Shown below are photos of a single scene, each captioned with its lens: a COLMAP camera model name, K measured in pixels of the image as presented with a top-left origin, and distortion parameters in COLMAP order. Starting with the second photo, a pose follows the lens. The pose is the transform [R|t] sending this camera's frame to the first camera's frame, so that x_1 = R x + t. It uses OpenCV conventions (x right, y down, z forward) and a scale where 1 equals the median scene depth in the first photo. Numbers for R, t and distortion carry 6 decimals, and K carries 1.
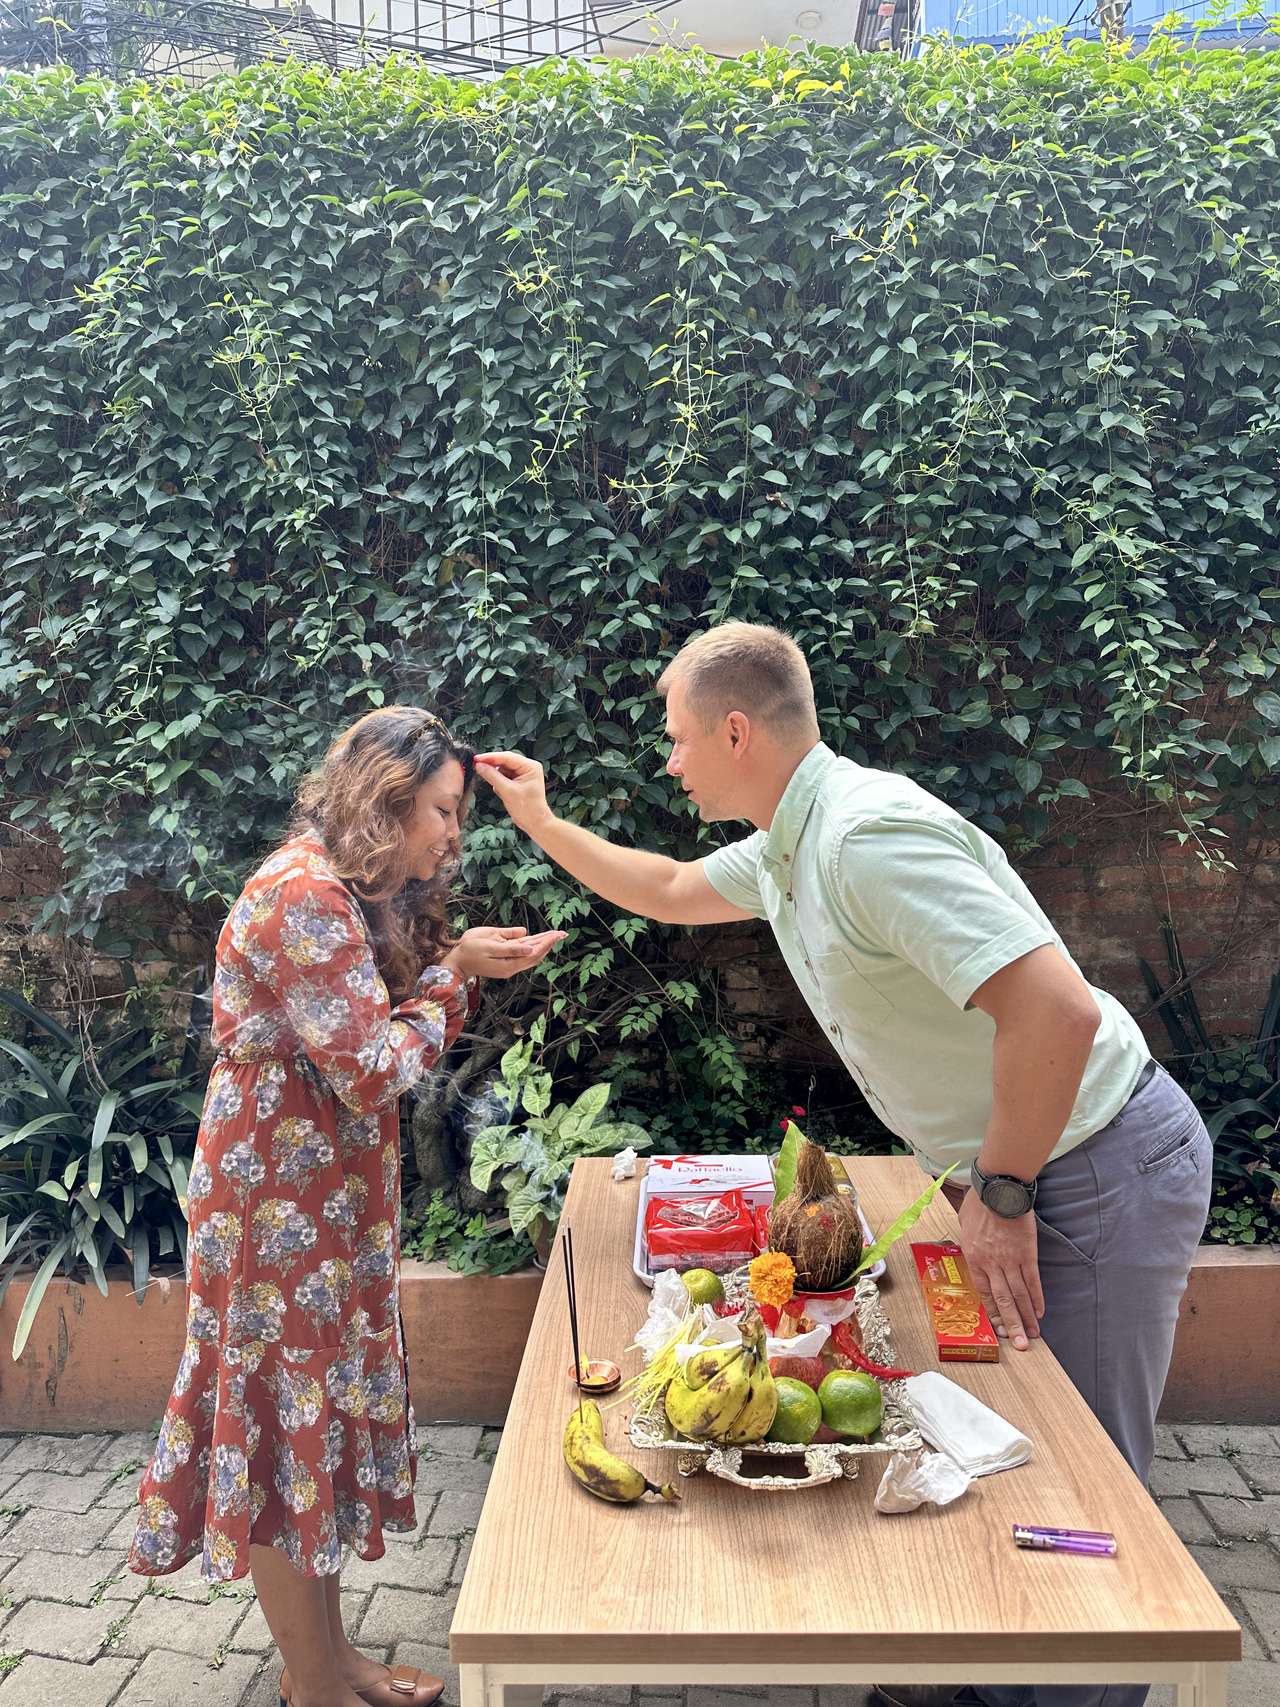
lens RADIAL K [[1263.9, 0, 640.0], [0, 1263.9, 853.5], [0, 0, 1]] dist [0.019198, -0.032484]
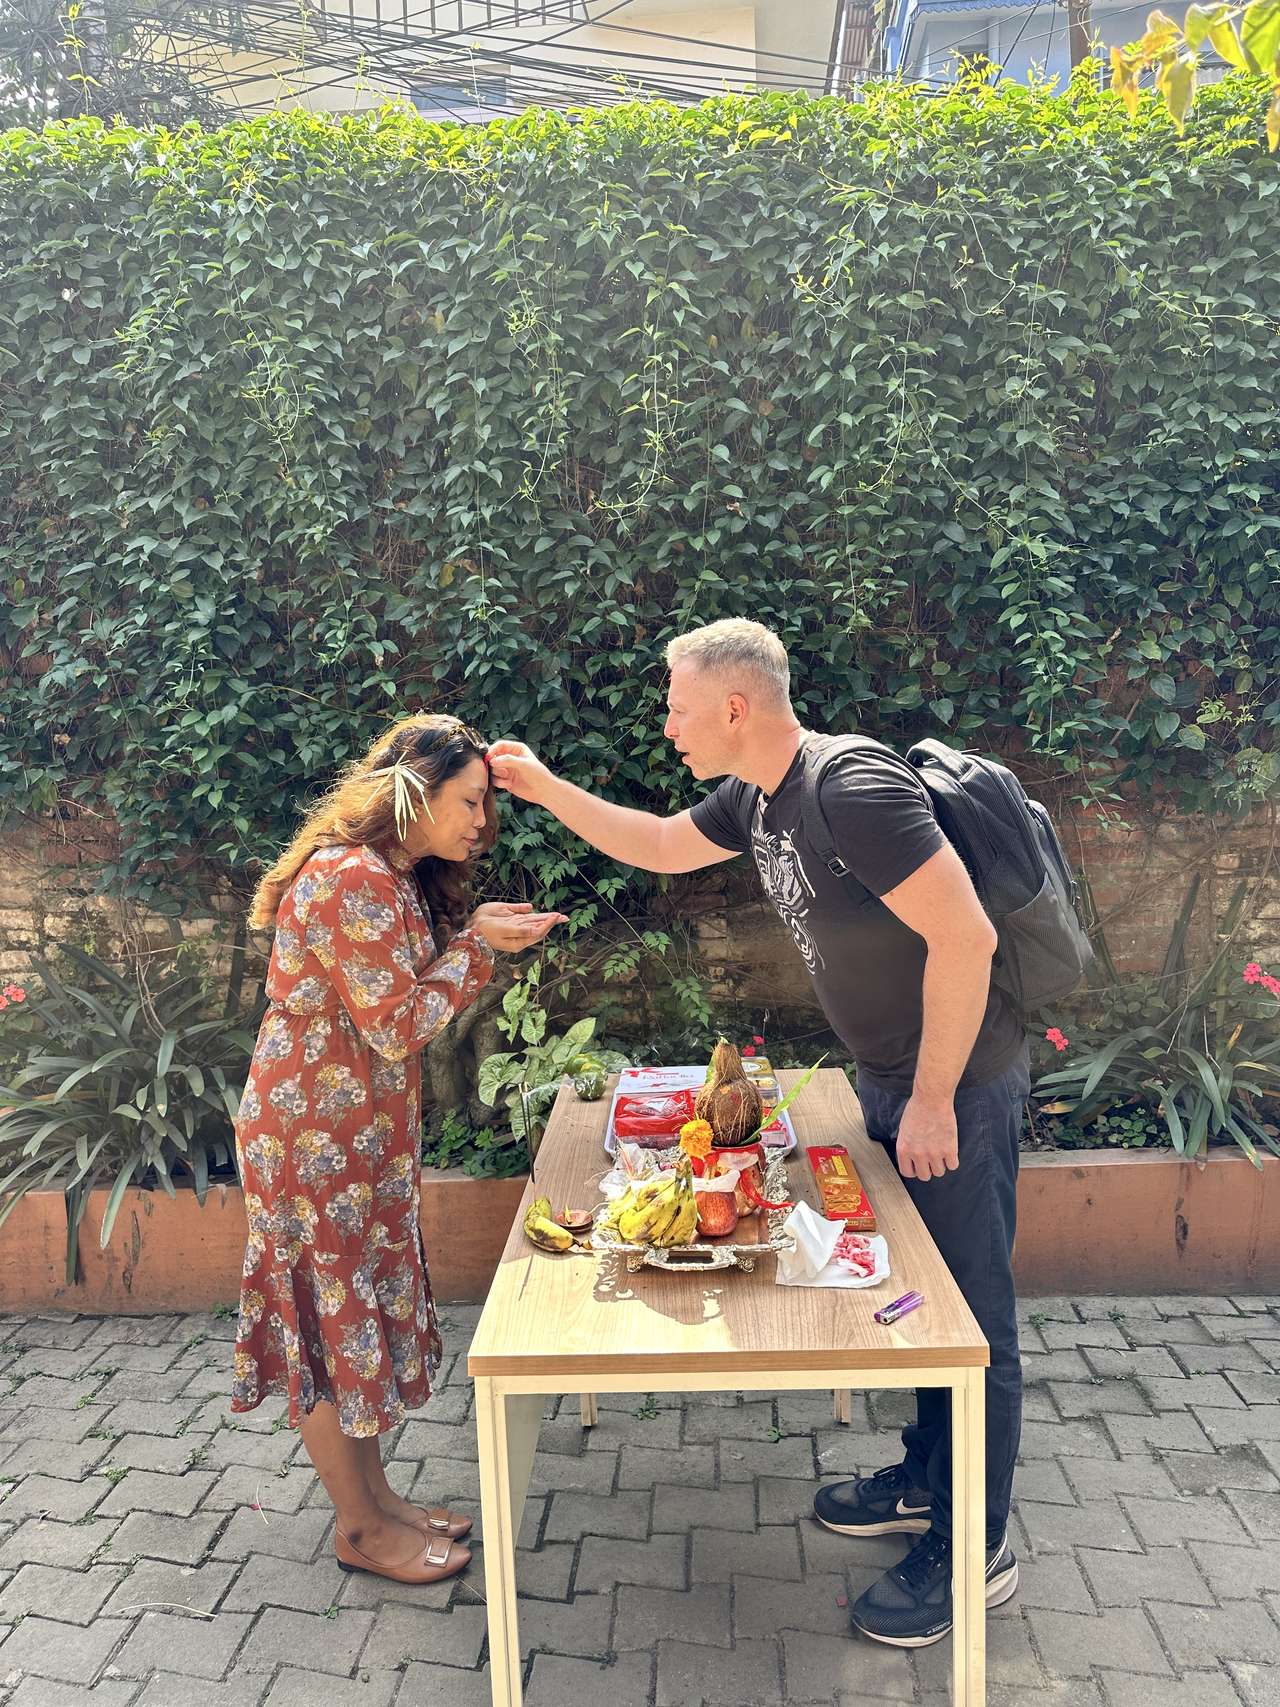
lens RADIAL K [[1280.5, 0, 649.7], [0, 1280.5, 882.5], [0, 0, 1]] dist [0.012872, -0.002647]
pose [[0.999932, -0.011426, 0.002479, 0.024462], [0.011263, 0.998258, 0.057918, -0.011796], [-0.003137, -0.057887, 0.998318, -0.175965]]
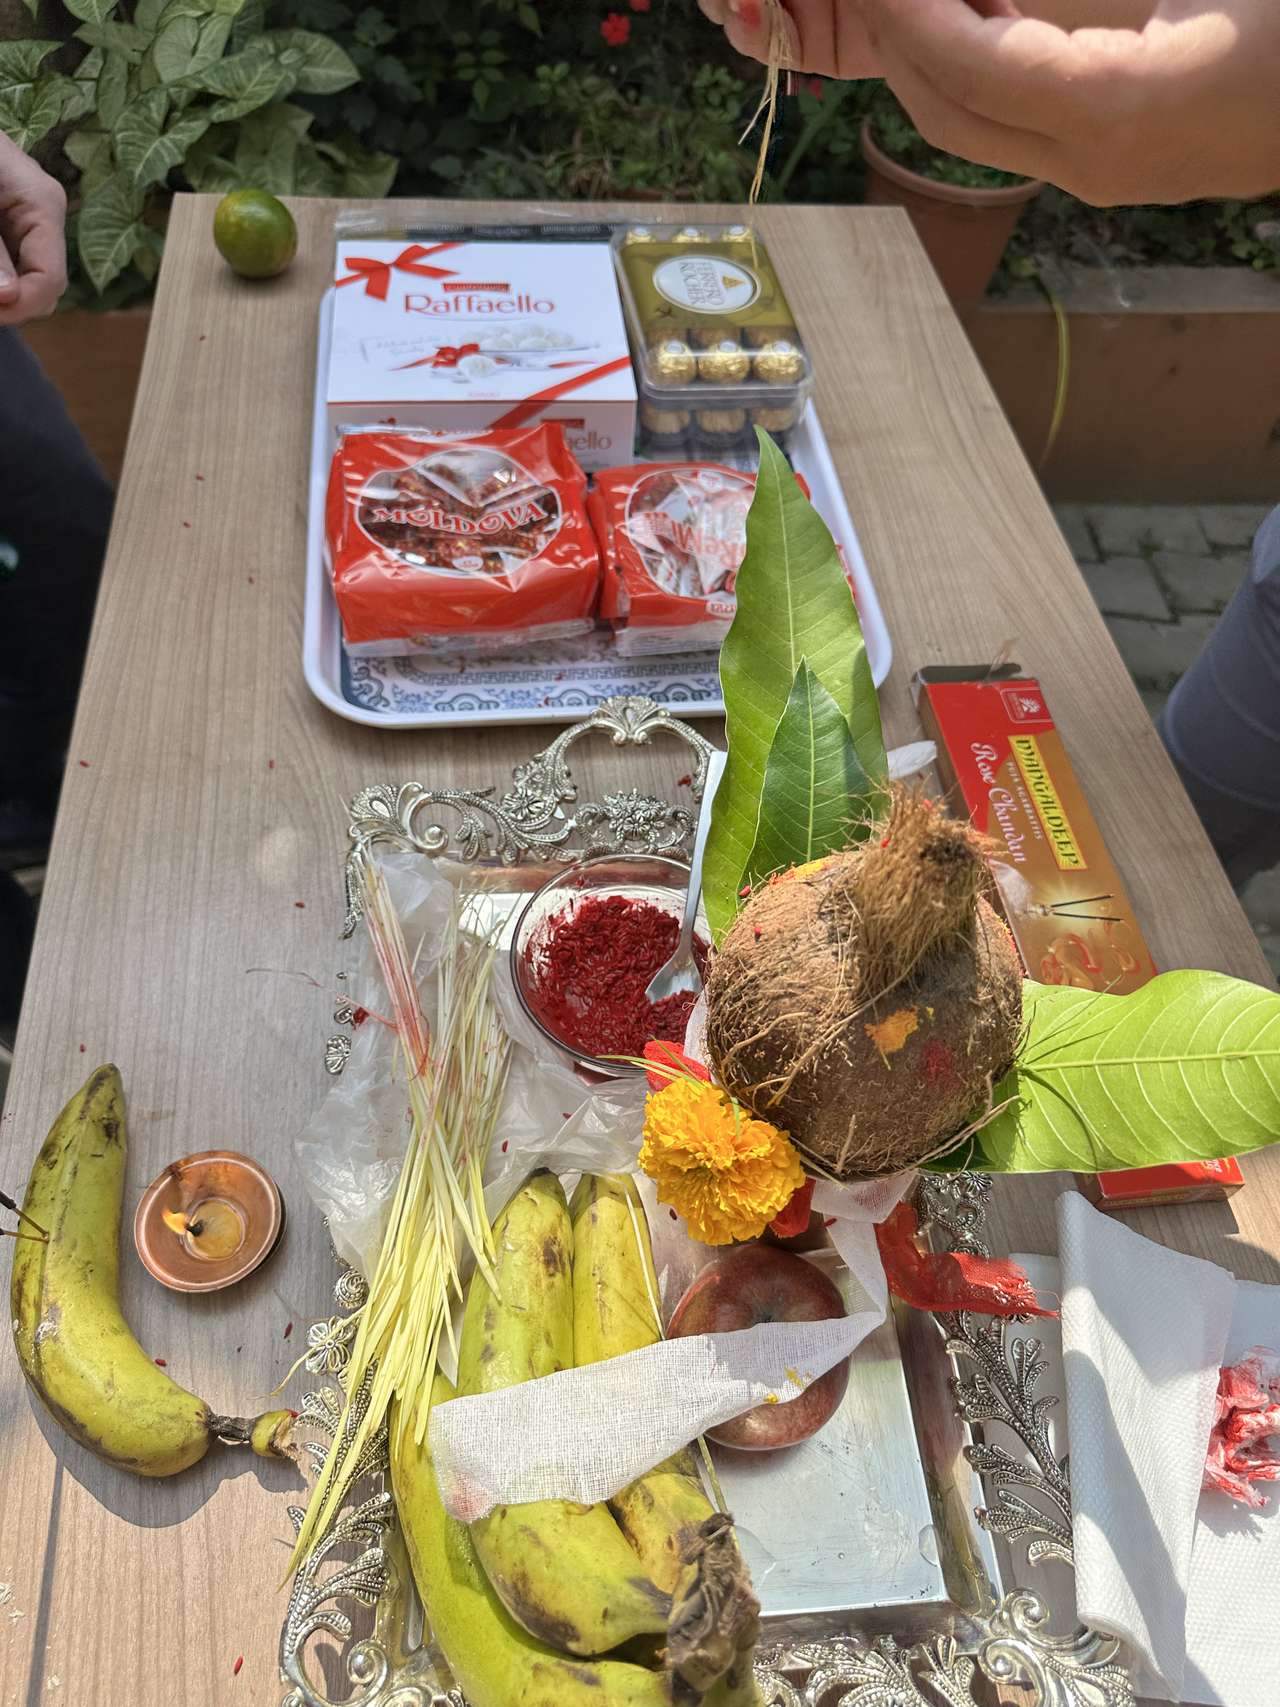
lens RADIAL K [[1248.4, 0, 640.0], [0, 1248.4, 853.5], [0, 0, 1]] dist [-0.001539, -0.007917]
pose [[0.984246, -0.062379, 0.165437, 0.018466], [-0.089650, 0.630417, 0.771063, 0.027369], [-0.152392, -0.773747, 0.614892, 0.415176]]
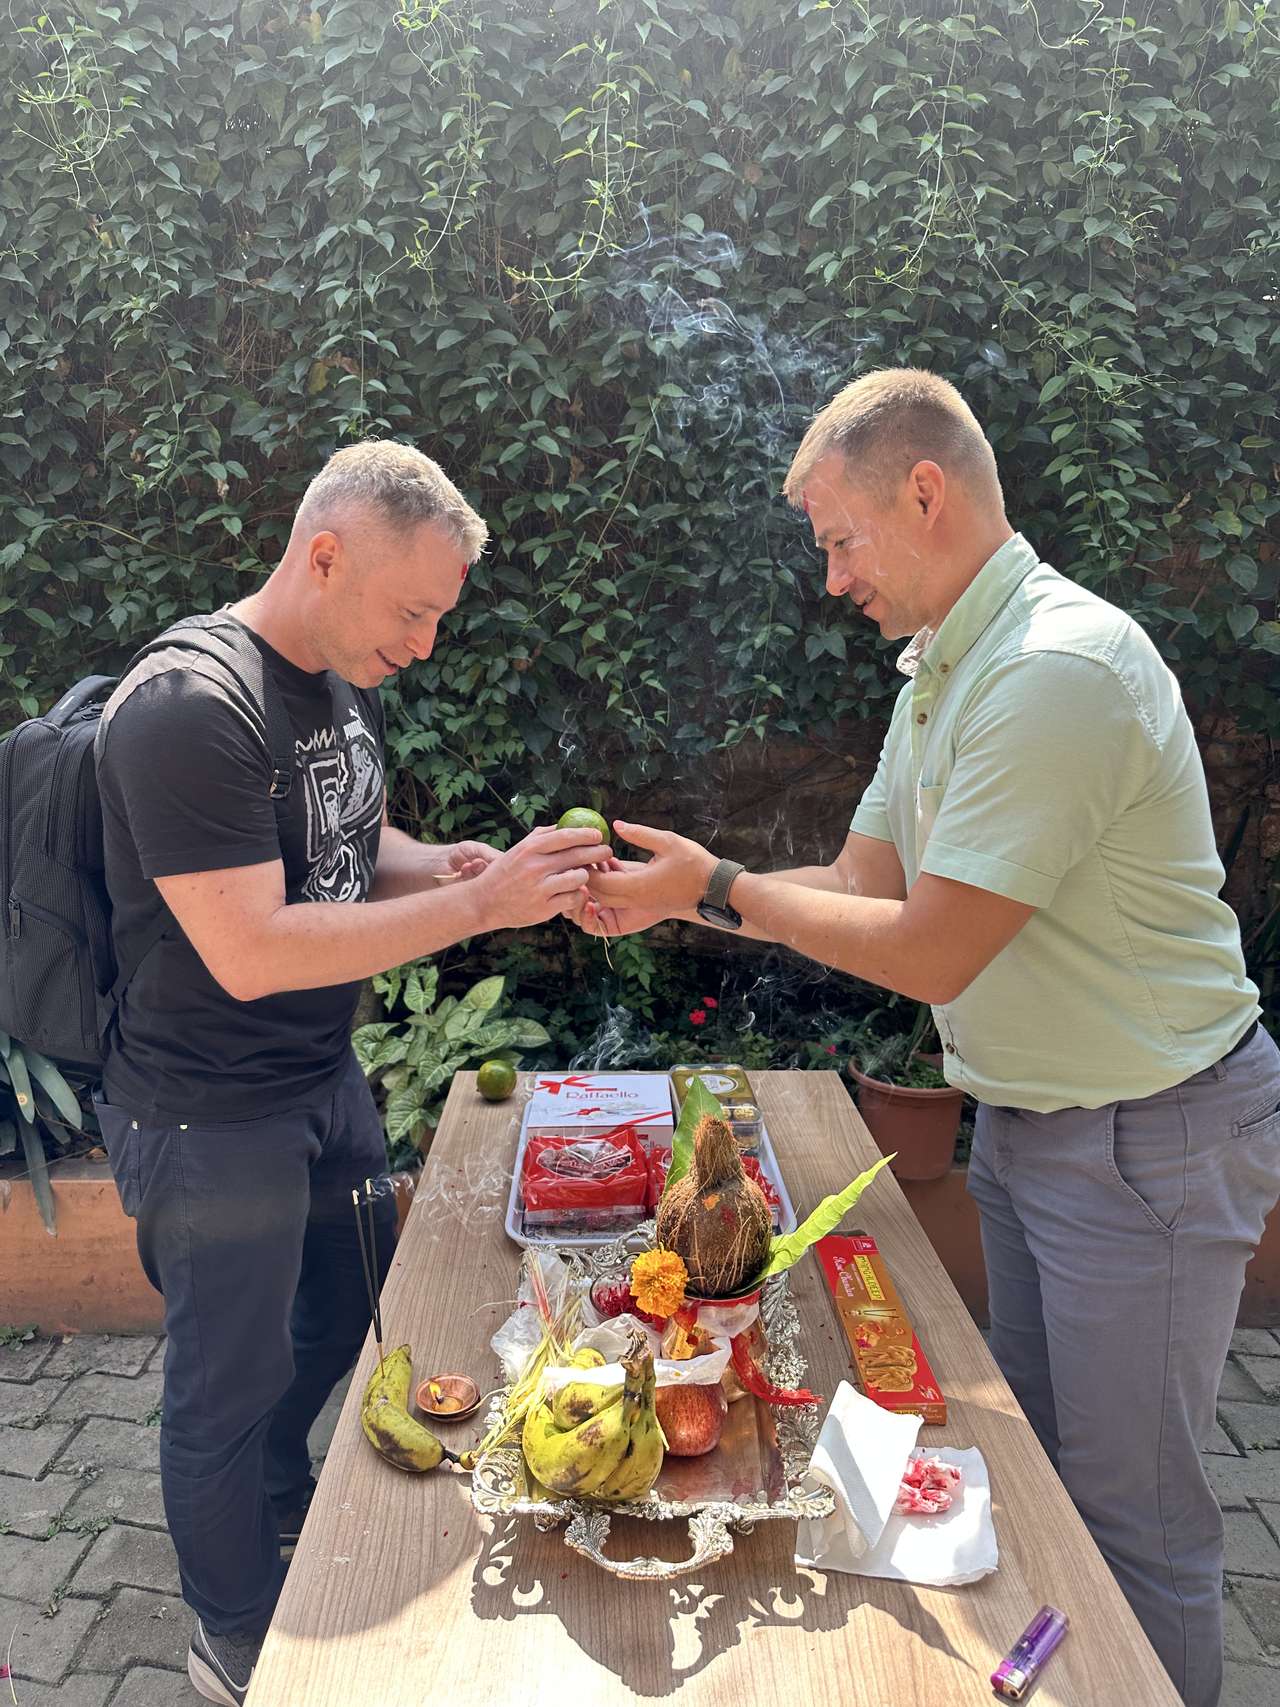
lens RADIAL K [[1263.9, 0, 640.0], [0, 1263.9, 853.5], [0, 0, 1]] dist [0.019198, -0.032484]
pose [[0.998147, 0.017244, 0.058353, 0.018486], [-0.024277, 0.992228, 0.122045, -0.016714], [-0.055795, -0.123235, 0.990808, 0.107033]]
